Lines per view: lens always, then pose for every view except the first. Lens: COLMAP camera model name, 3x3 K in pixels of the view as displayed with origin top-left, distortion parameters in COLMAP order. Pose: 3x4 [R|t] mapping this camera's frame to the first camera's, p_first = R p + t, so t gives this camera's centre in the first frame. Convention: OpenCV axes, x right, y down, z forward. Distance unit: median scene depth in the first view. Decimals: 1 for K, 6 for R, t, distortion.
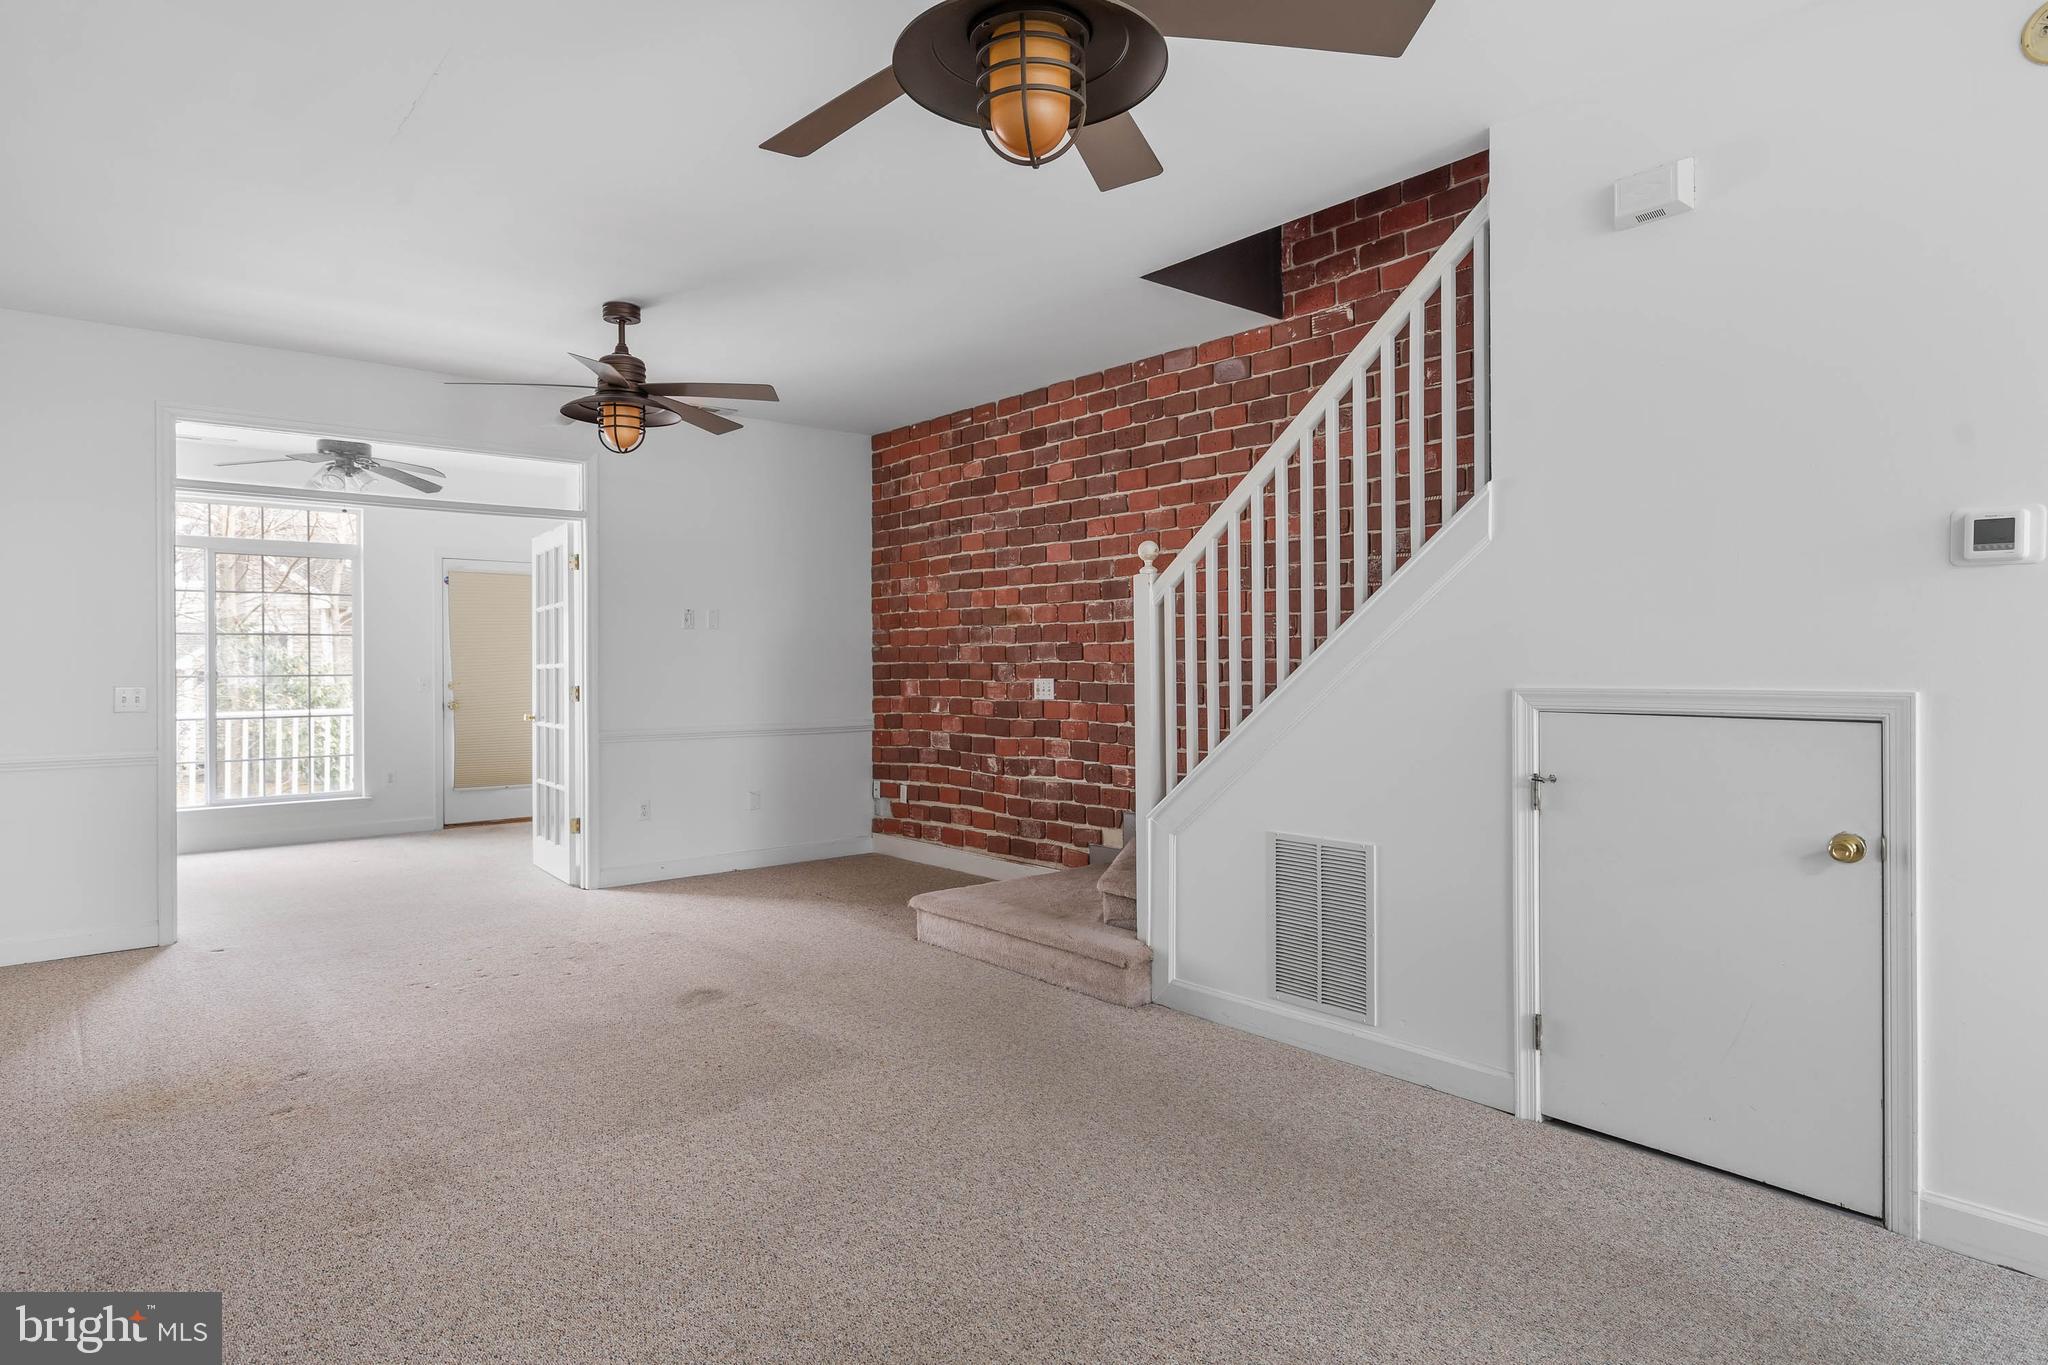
lens RADIAL K [[1155.6, 0, 1019.5], [0, 1155.6, 651.8], [0, 0, 1]] dist [0.014657, -0.007012]
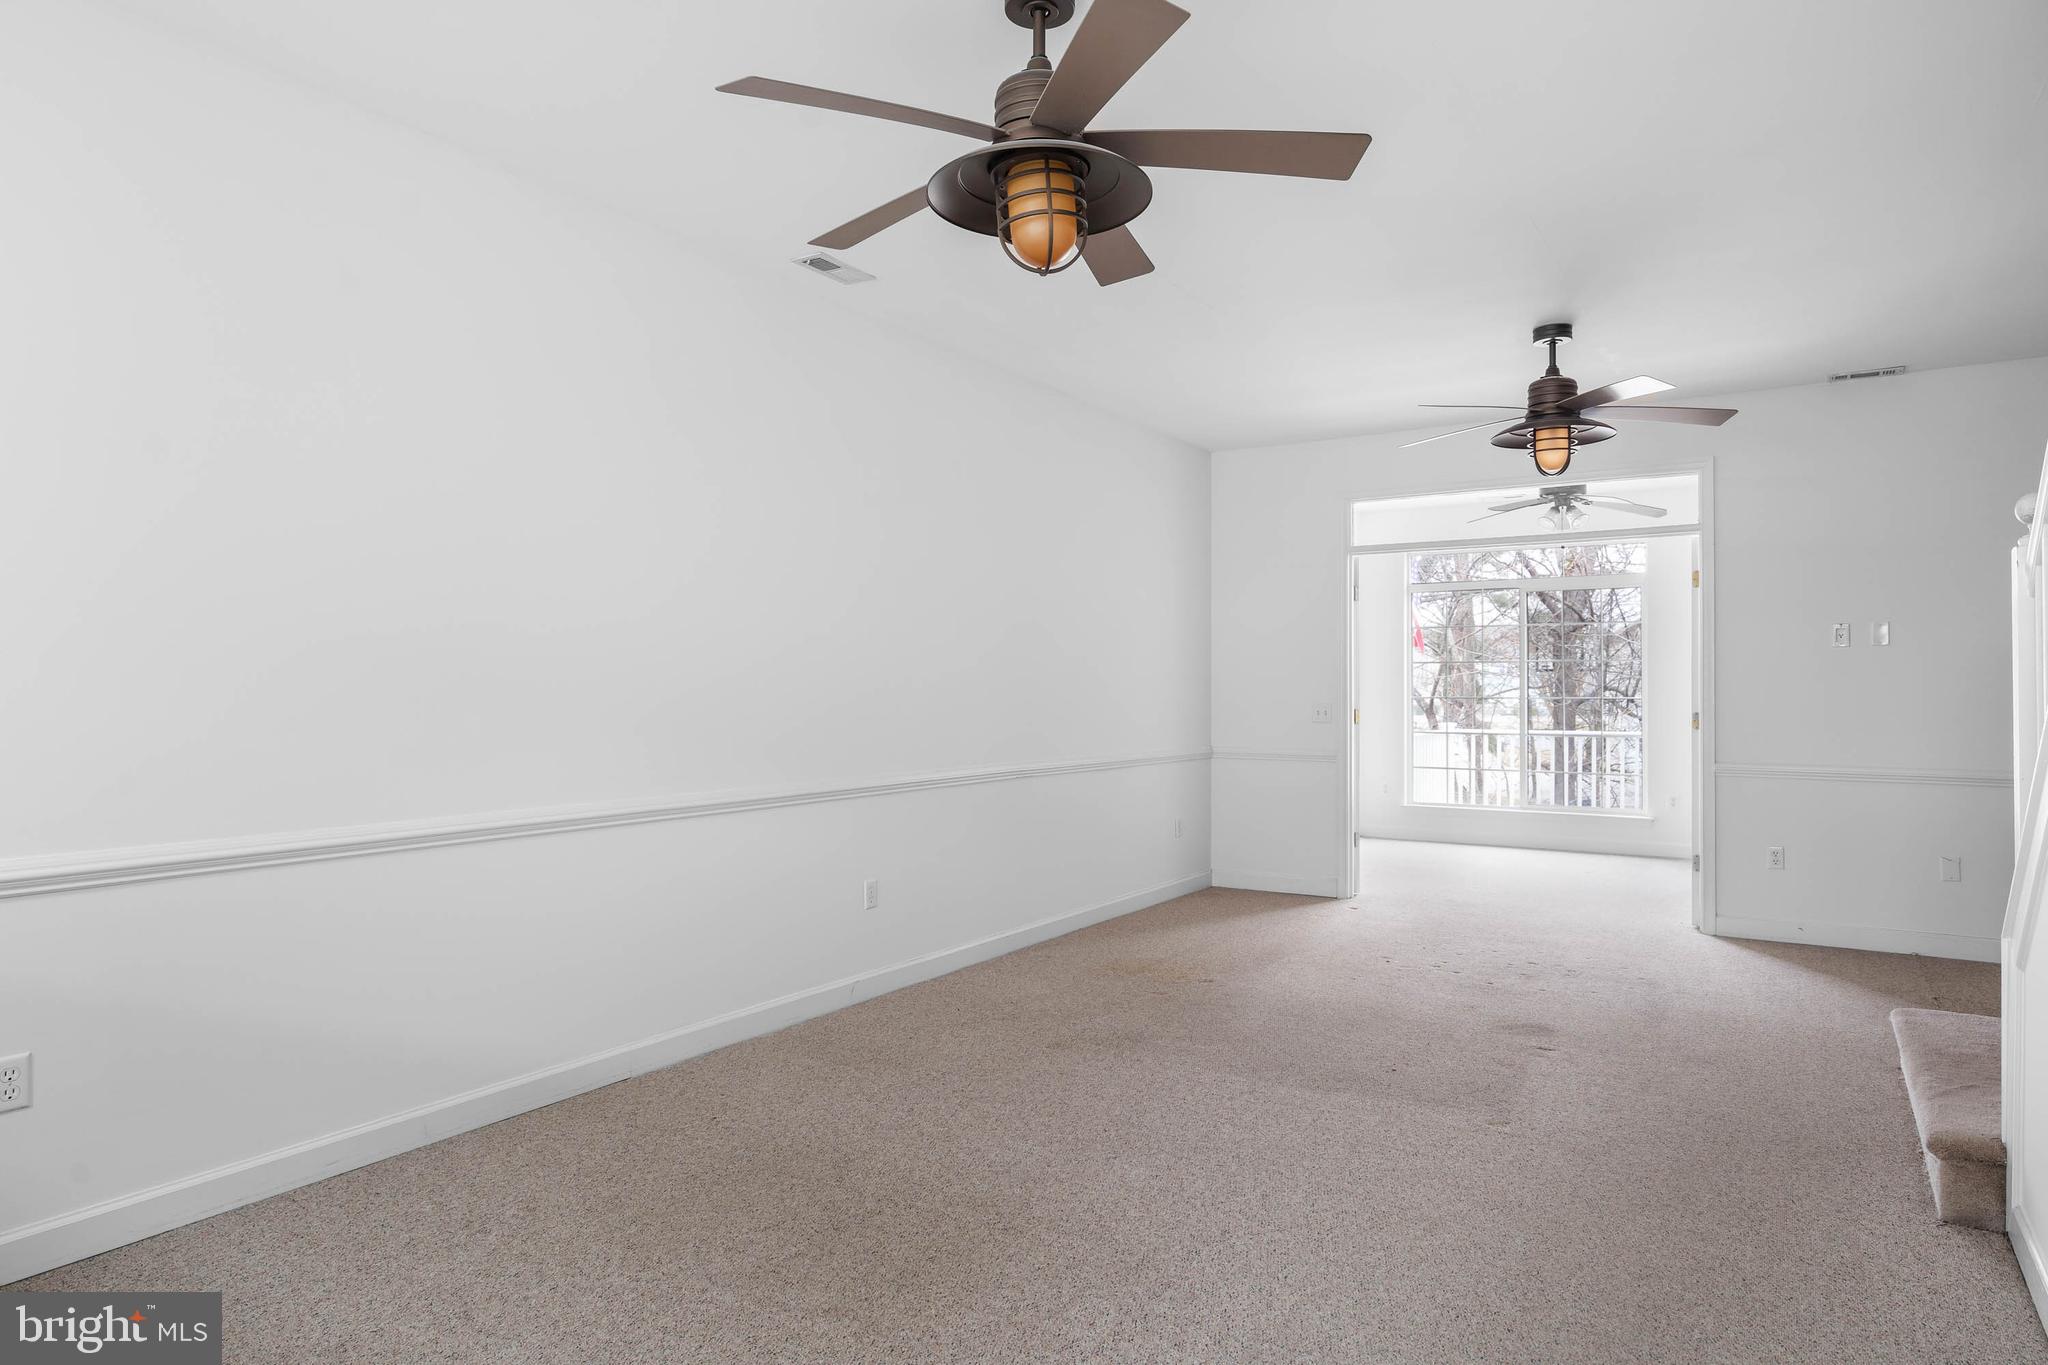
lens RADIAL K [[1229.0, 0, 1020.4], [0, 1229.0, 675.0], [0, 0, 1]] dist [-0.001785, 0.003798]
pose [[0.300191, -0.004008, -0.953871, 0.384916], [0.003372, 0.999989, -0.003141, 0.000231], [0.953873, -0.002274, 0.300201, 0.186167]]
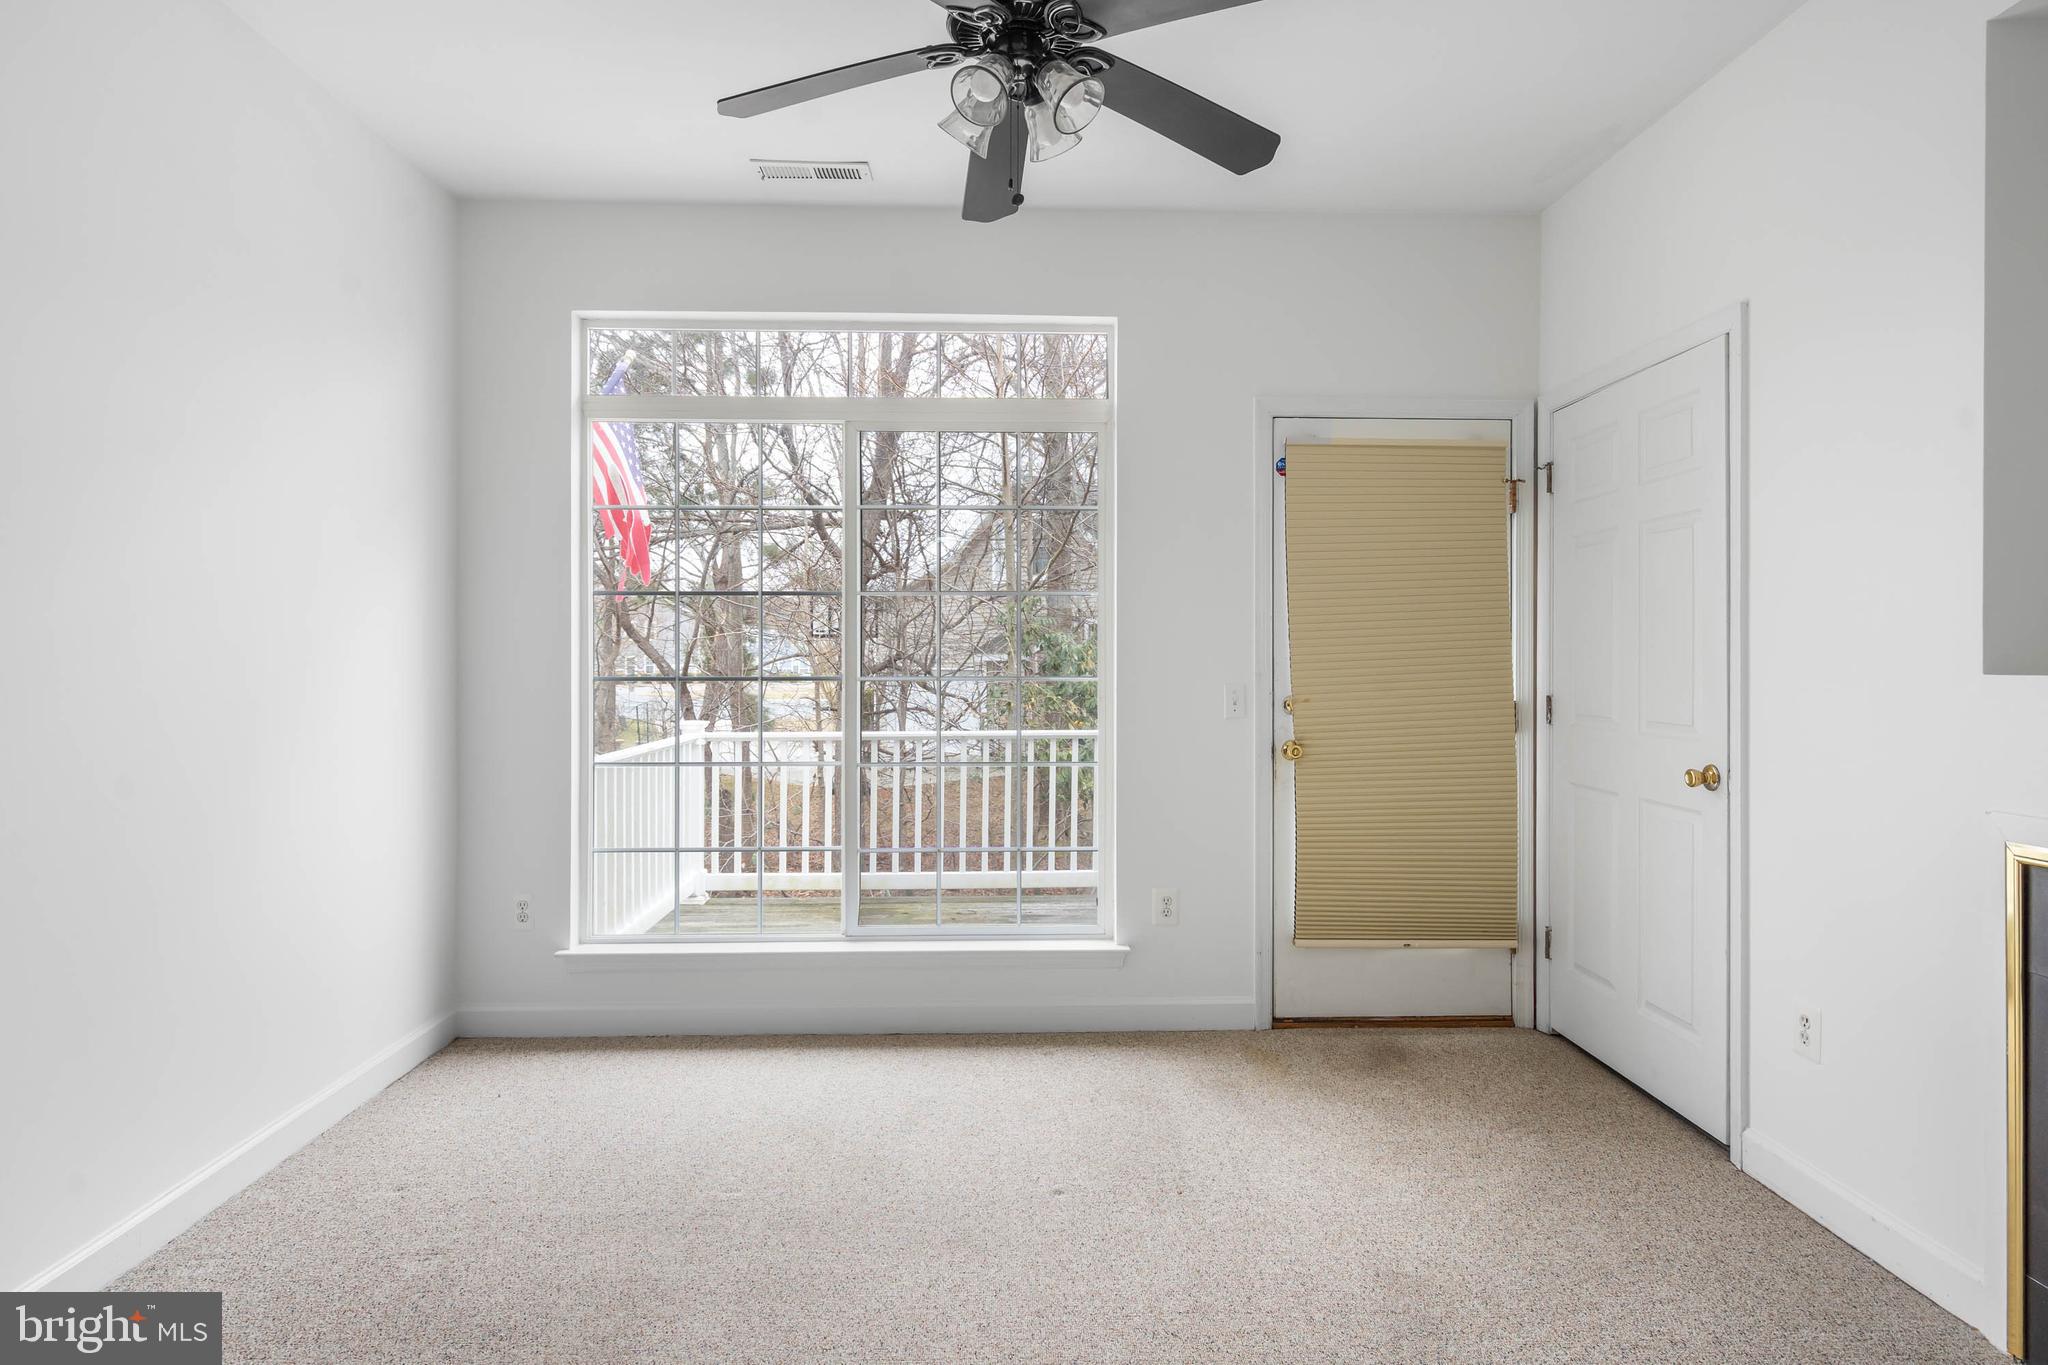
lens RADIAL K [[1155.6, 0, 1017.5], [0, 1155.6, 651.4], [0, 0, 1]] dist [0.014657, -0.007012]
pose [[0.779399, 0.004828, -0.626510, -0.392117], [-0.002379, 0.999986, 0.004747, 0.009253], [0.626524, -0.002210, 0.779399, 0.786104]]
